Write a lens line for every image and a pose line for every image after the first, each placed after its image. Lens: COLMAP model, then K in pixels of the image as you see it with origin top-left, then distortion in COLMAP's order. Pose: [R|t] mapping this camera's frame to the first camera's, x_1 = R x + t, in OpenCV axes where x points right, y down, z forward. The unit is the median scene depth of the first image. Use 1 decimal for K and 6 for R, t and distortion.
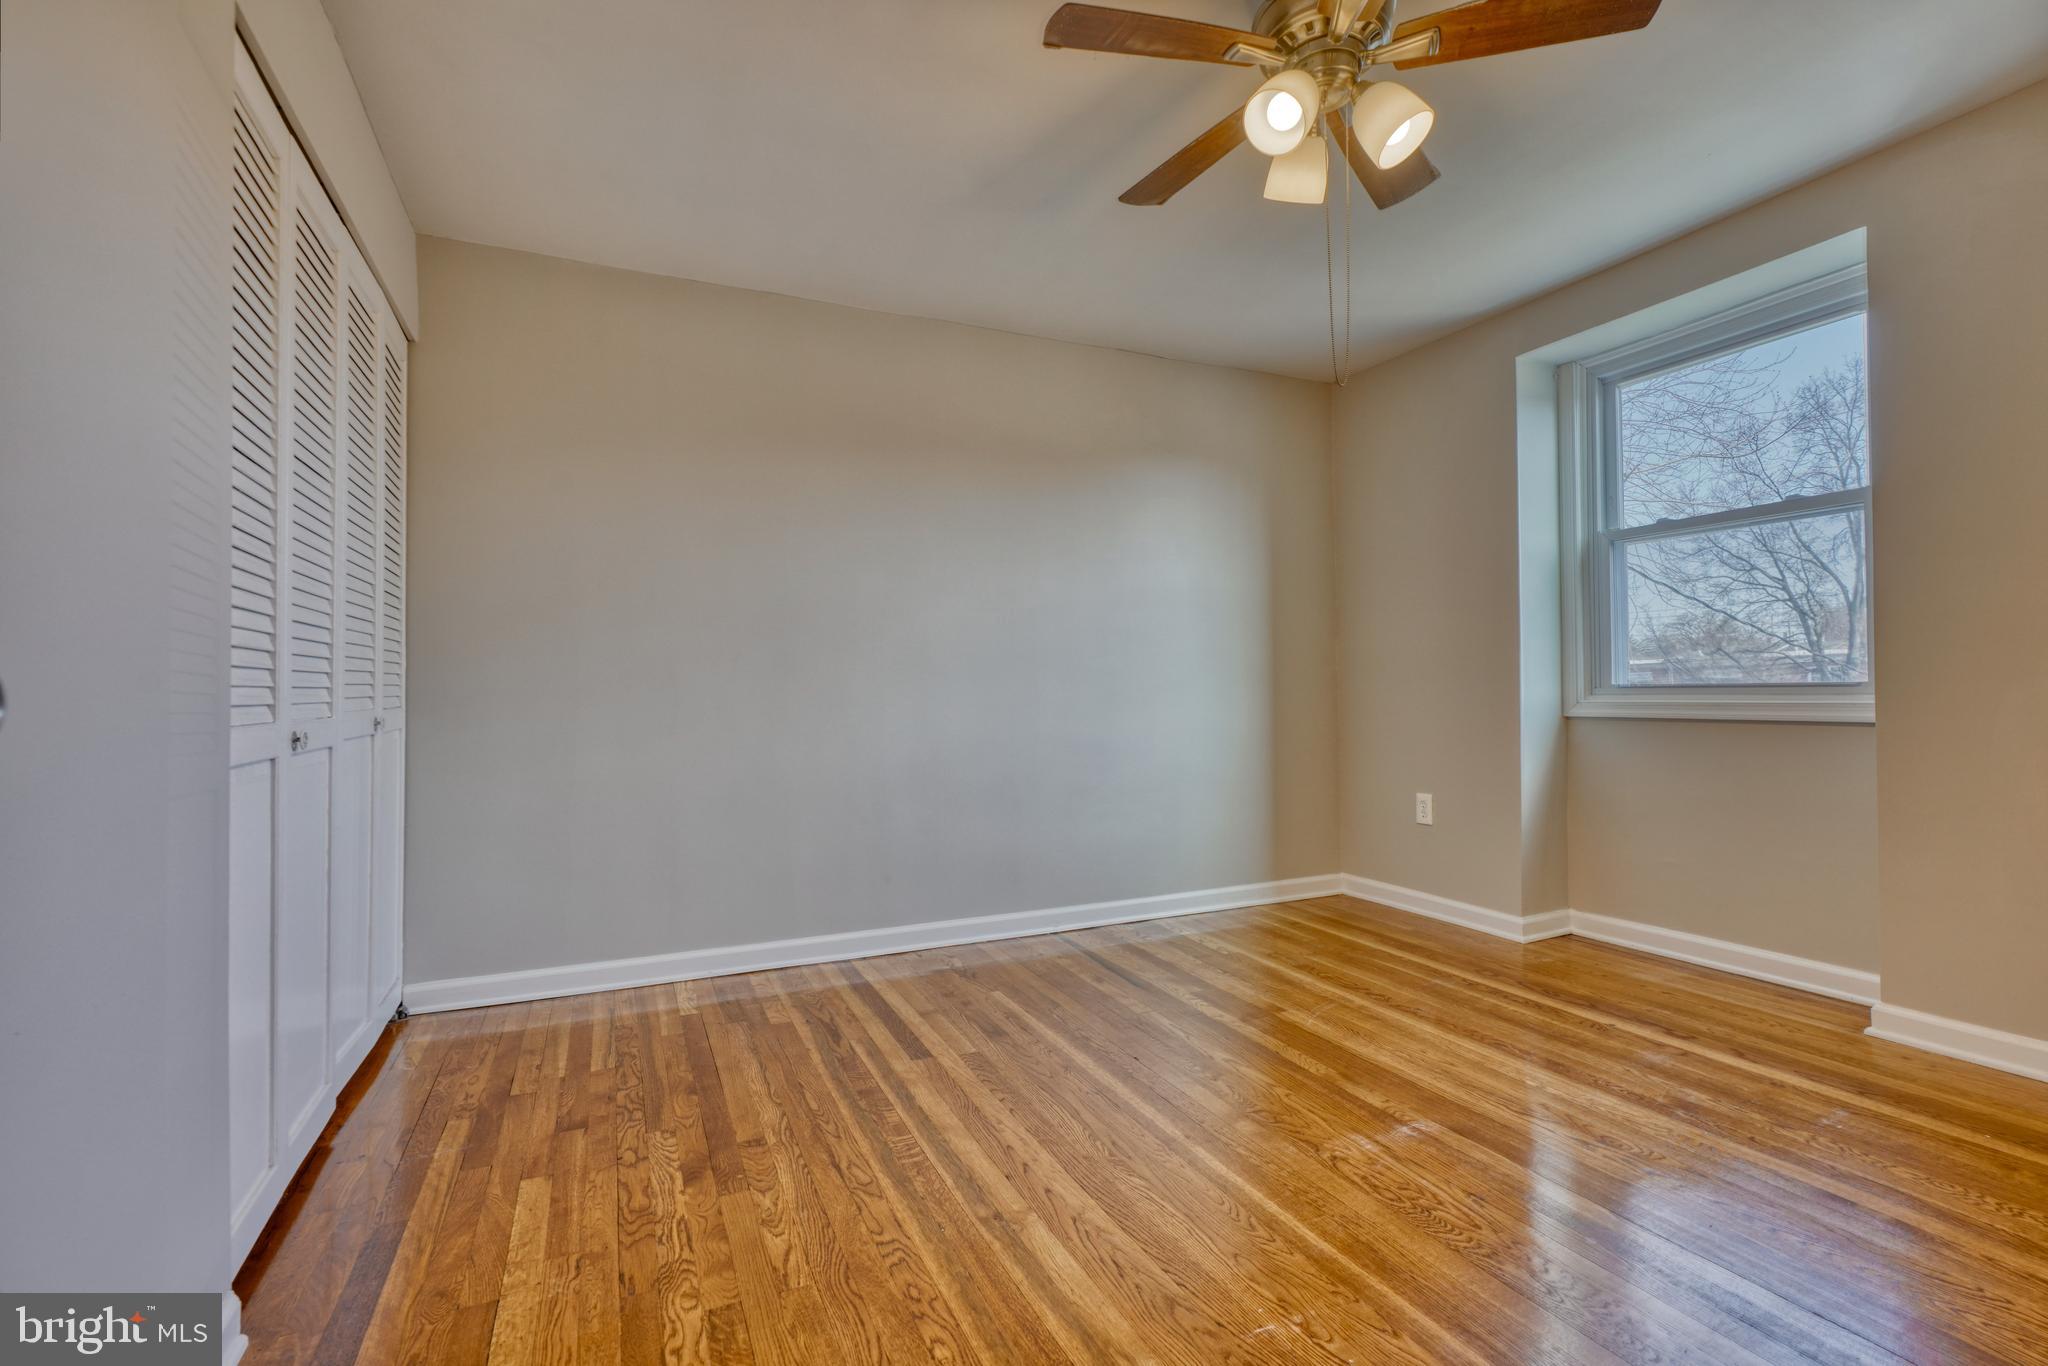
lens RADIAL K [[768.0, 0, 1026.4], [0, 768.0, 695.4], [0, 0, 1]] dist [-0.000803, -0.000004]
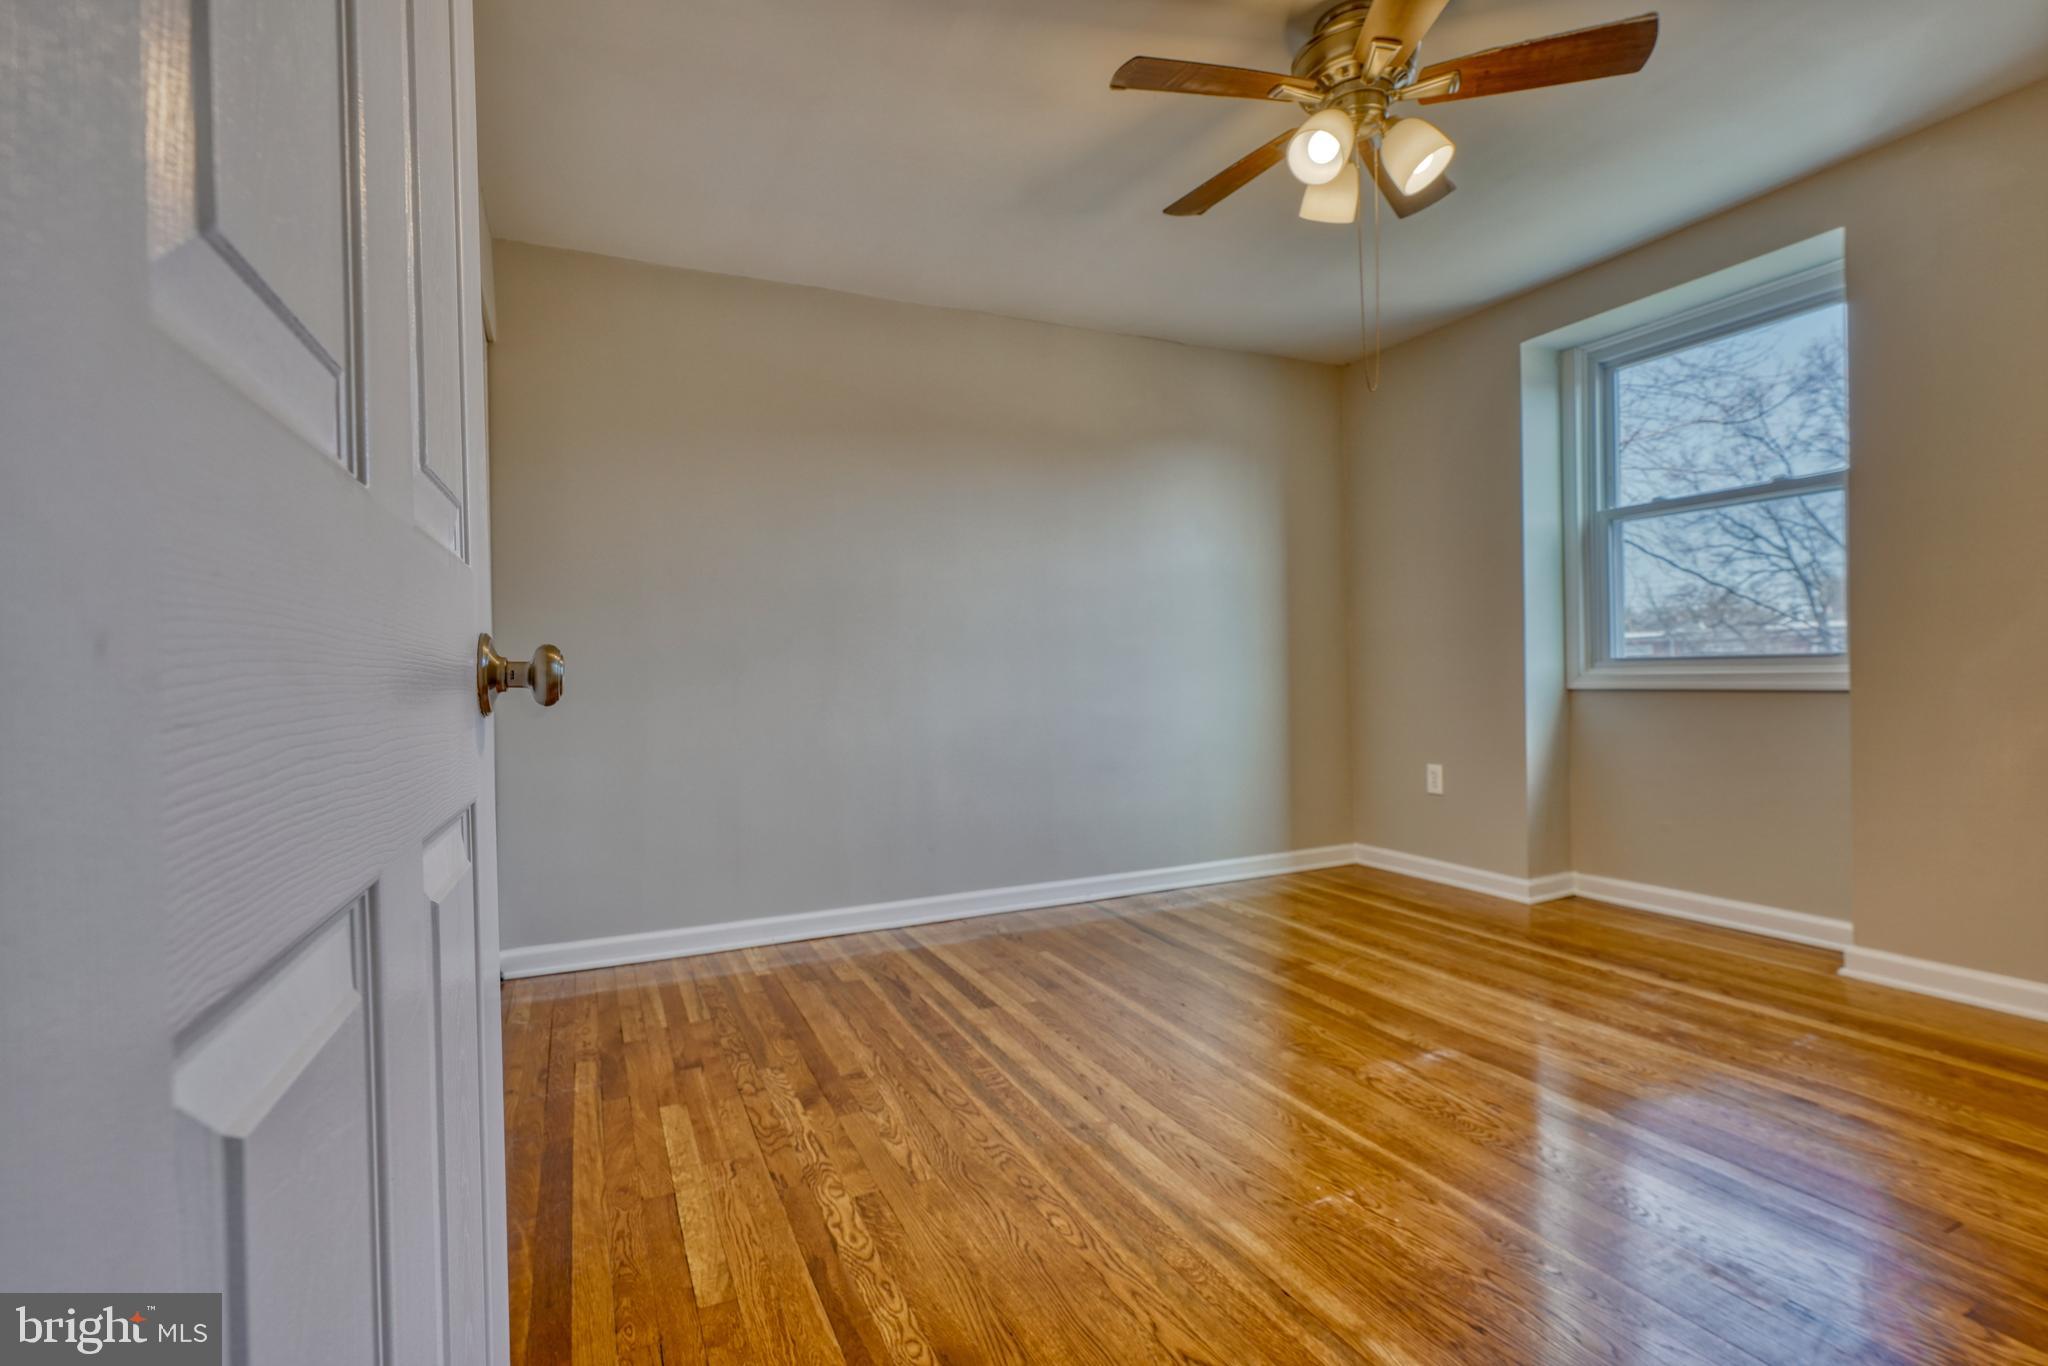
lens RADIAL K [[810.3, 0, 1032.5], [0, 810.3, 688.2], [0, 0, 1]] dist [0.000145, 0.000267]
pose [[0.999505, -0.011642, 0.029219, -0.121820], [0.011223, 0.999832, 0.014474, 0.006759], [-0.029383, -0.014139, 0.999468, -0.167385]]
